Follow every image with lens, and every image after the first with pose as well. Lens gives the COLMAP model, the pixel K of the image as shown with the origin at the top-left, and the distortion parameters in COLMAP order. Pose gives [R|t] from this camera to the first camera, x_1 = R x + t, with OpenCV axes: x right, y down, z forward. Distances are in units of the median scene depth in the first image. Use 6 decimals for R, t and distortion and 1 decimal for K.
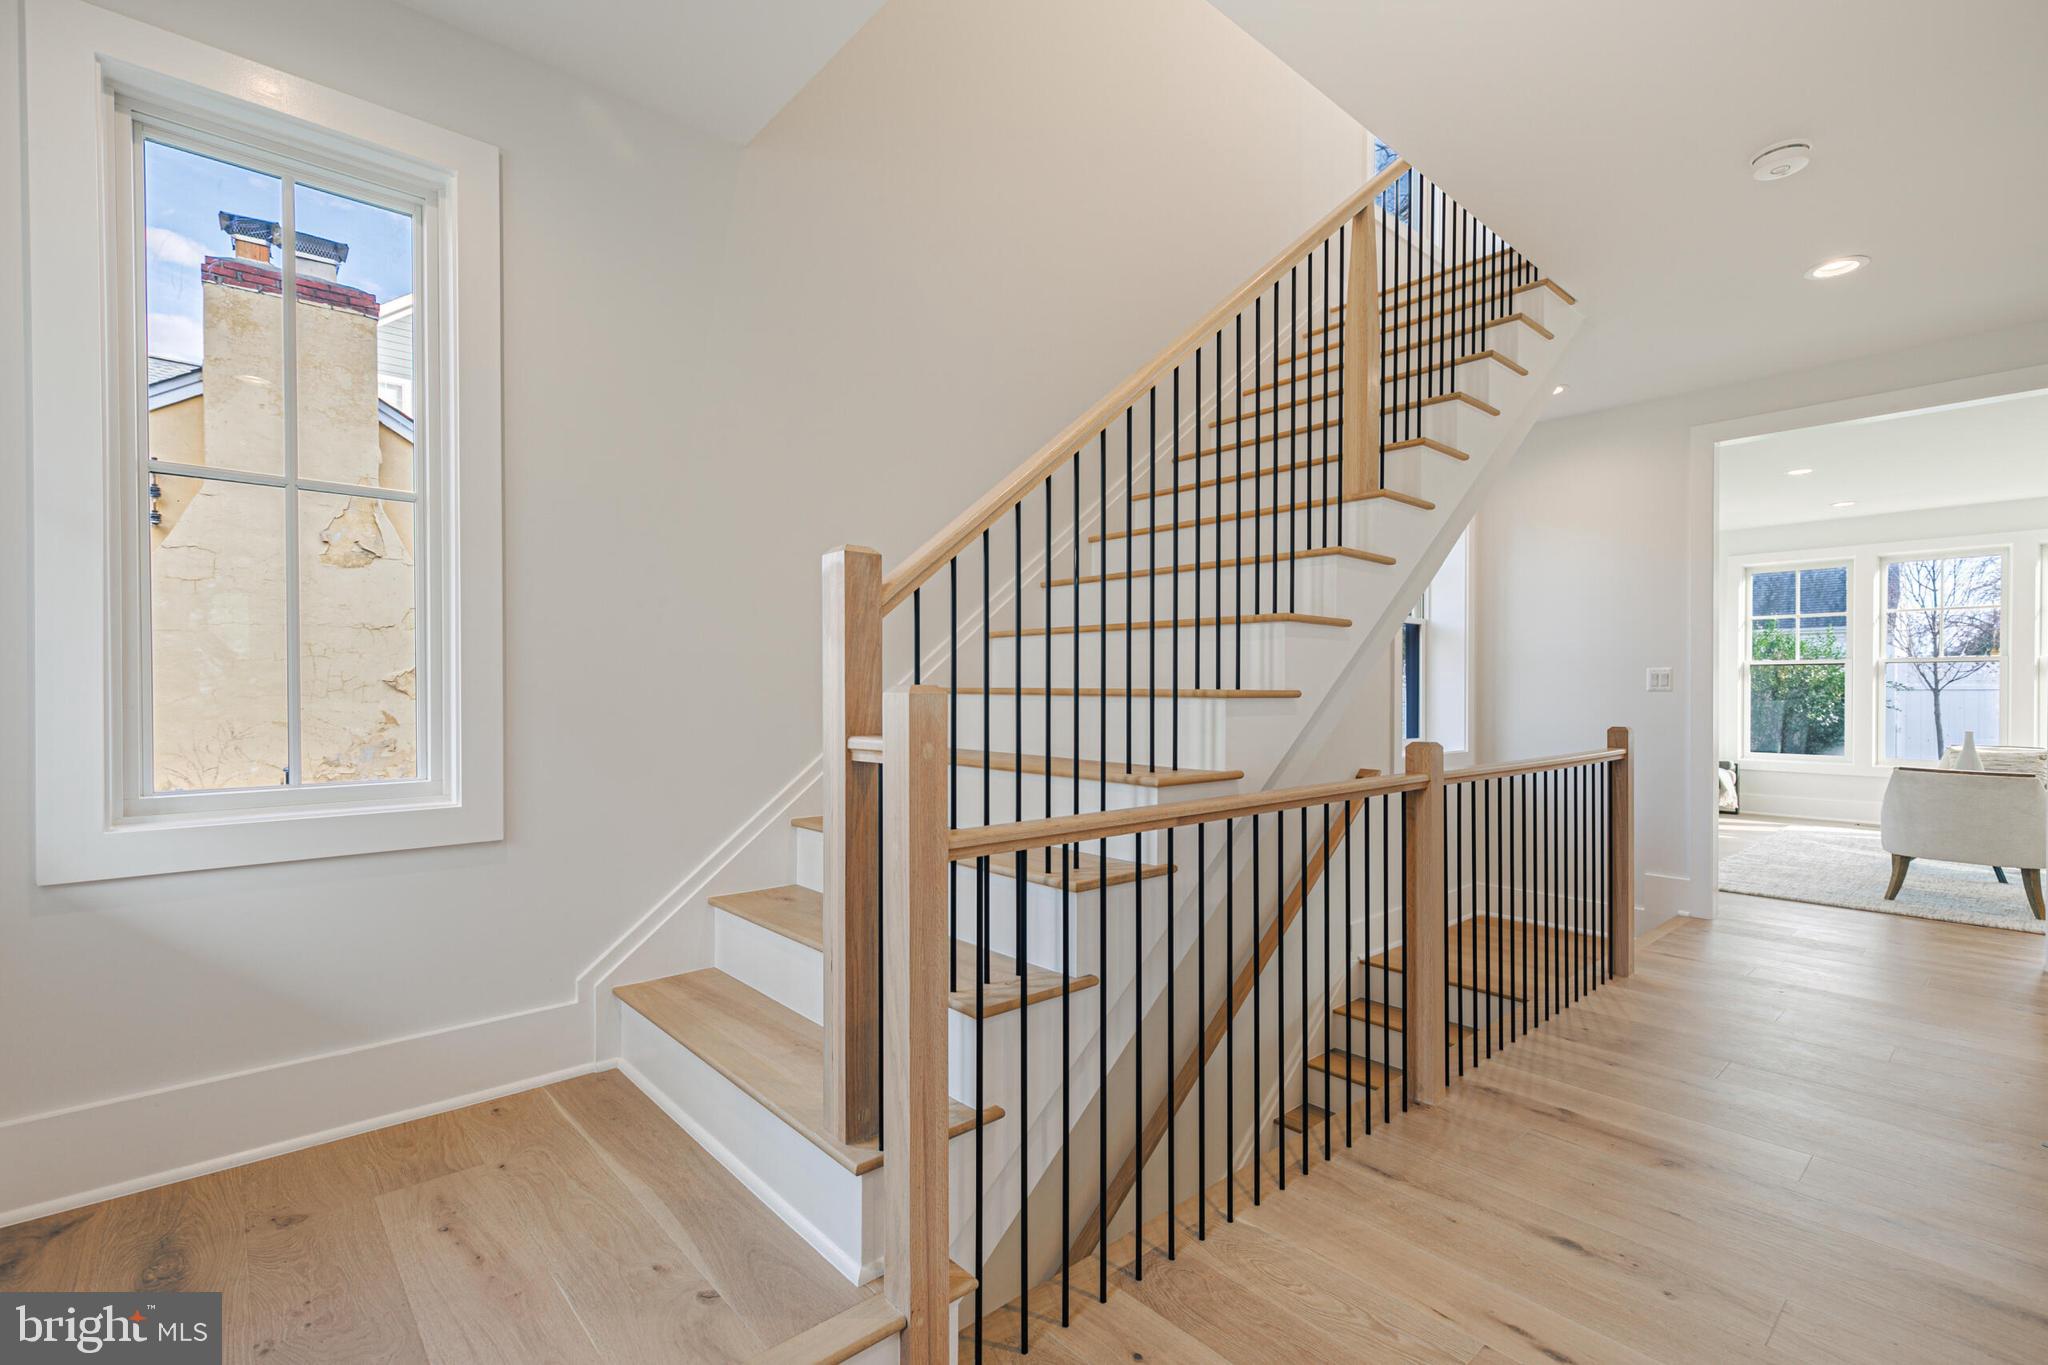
lens RADIAL K [[919.4, 0, 1022.0], [0, 919.4, 688.4], [0, 0, 1]] dist [0.005489, -0.000733]
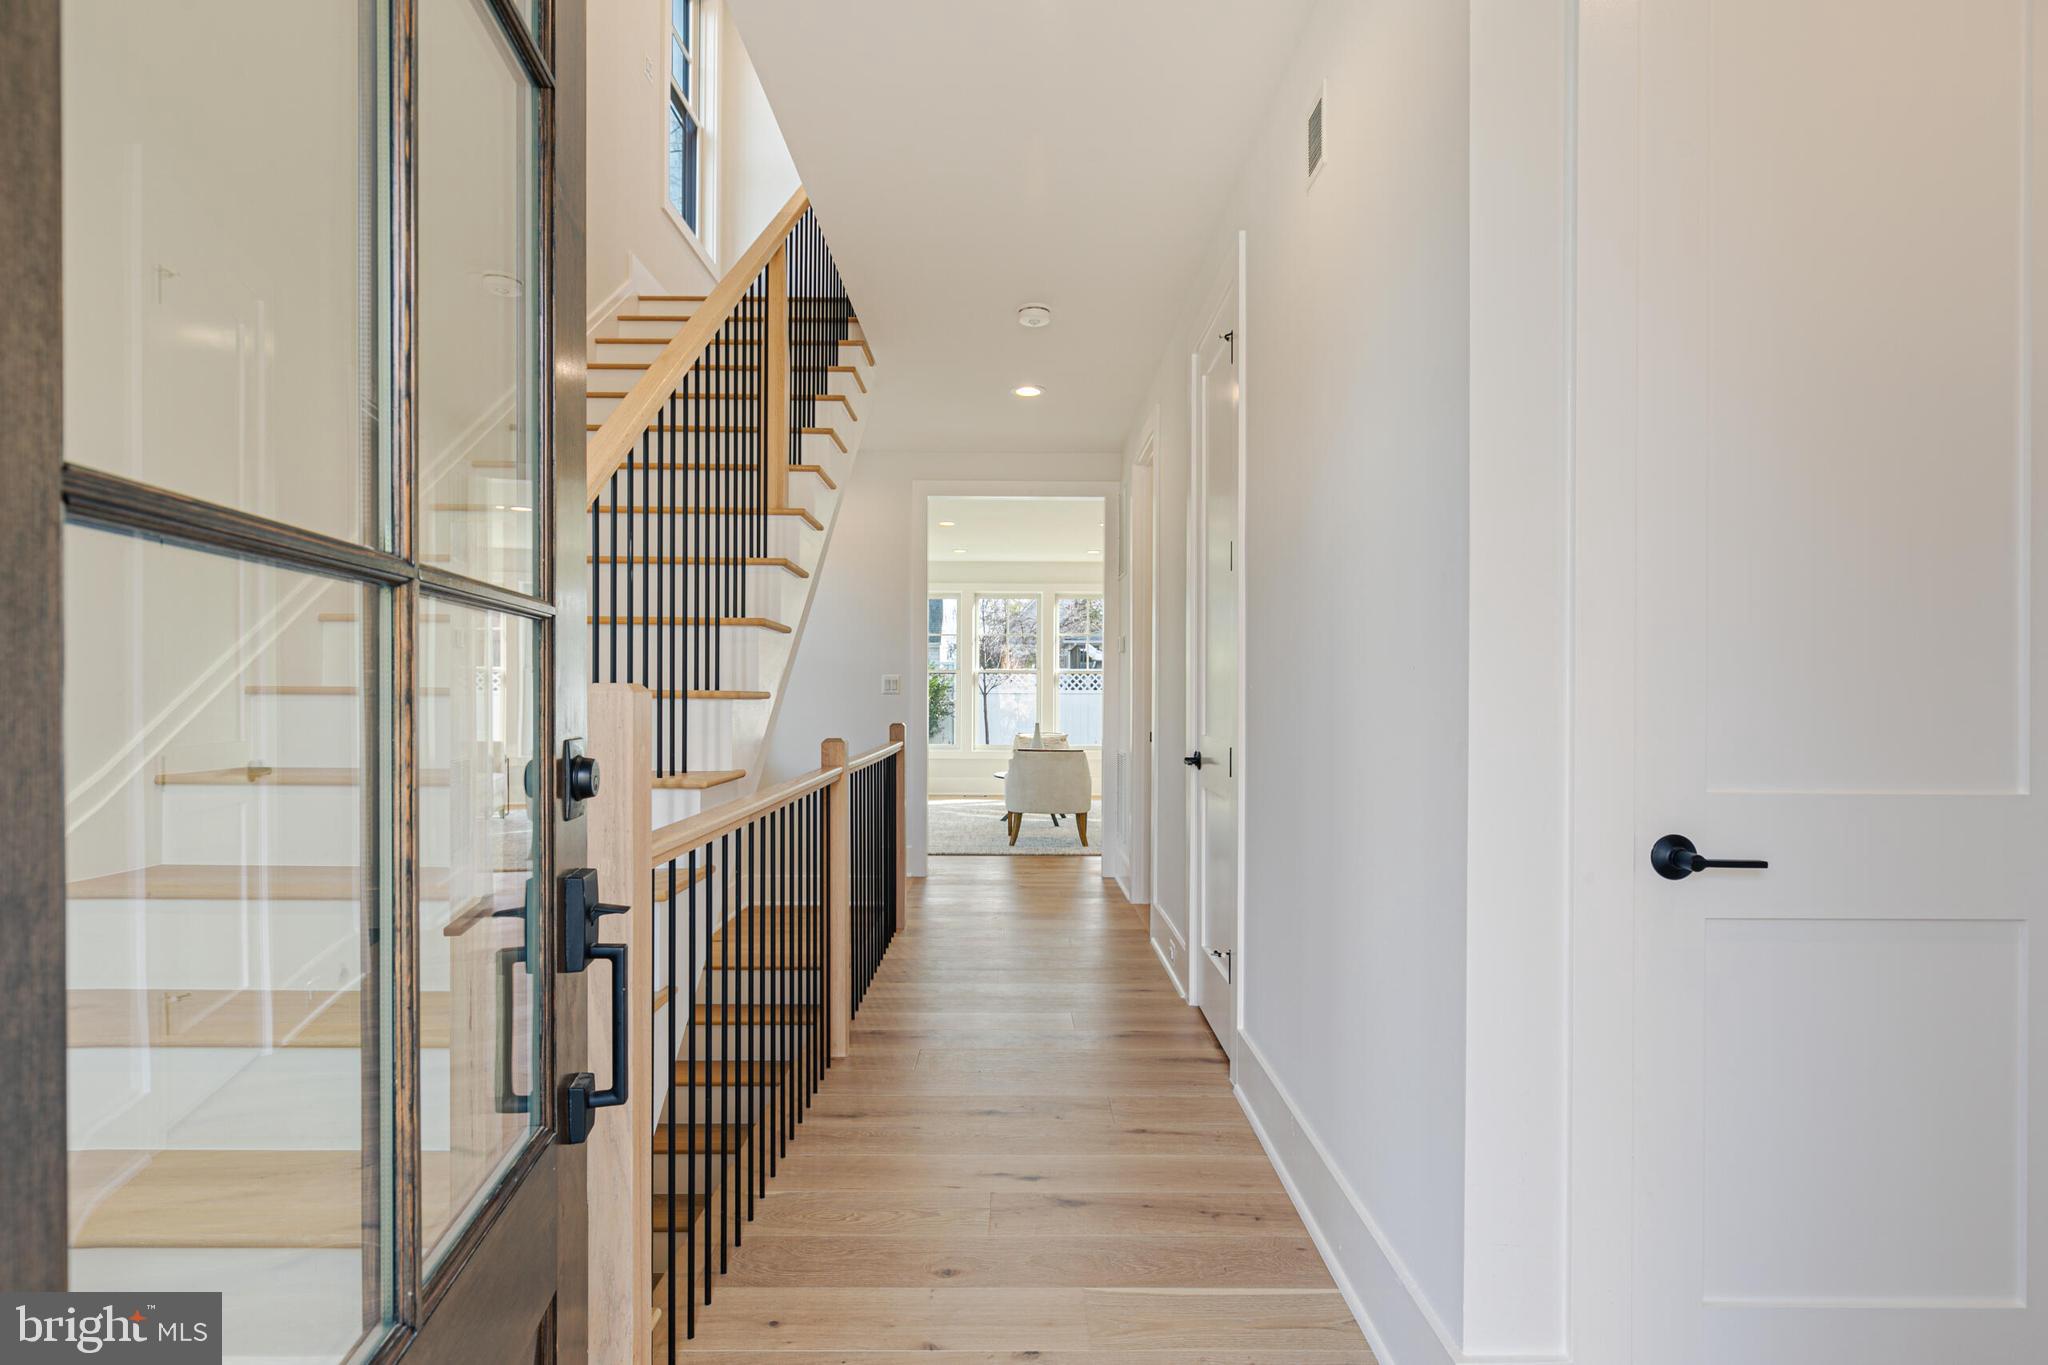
lens RADIAL K [[995.4, 0, 1021.1], [0, 995.4, 691.7], [0, 0, 1]] dist [-0.005103, -0.000372]
pose [[0.654403, 0.005239, 0.756128, -0.260103], [-0.005363, 0.999983, -0.002288, 0.002171], [-0.756127, -0.002558, 0.654420, 0.022437]]
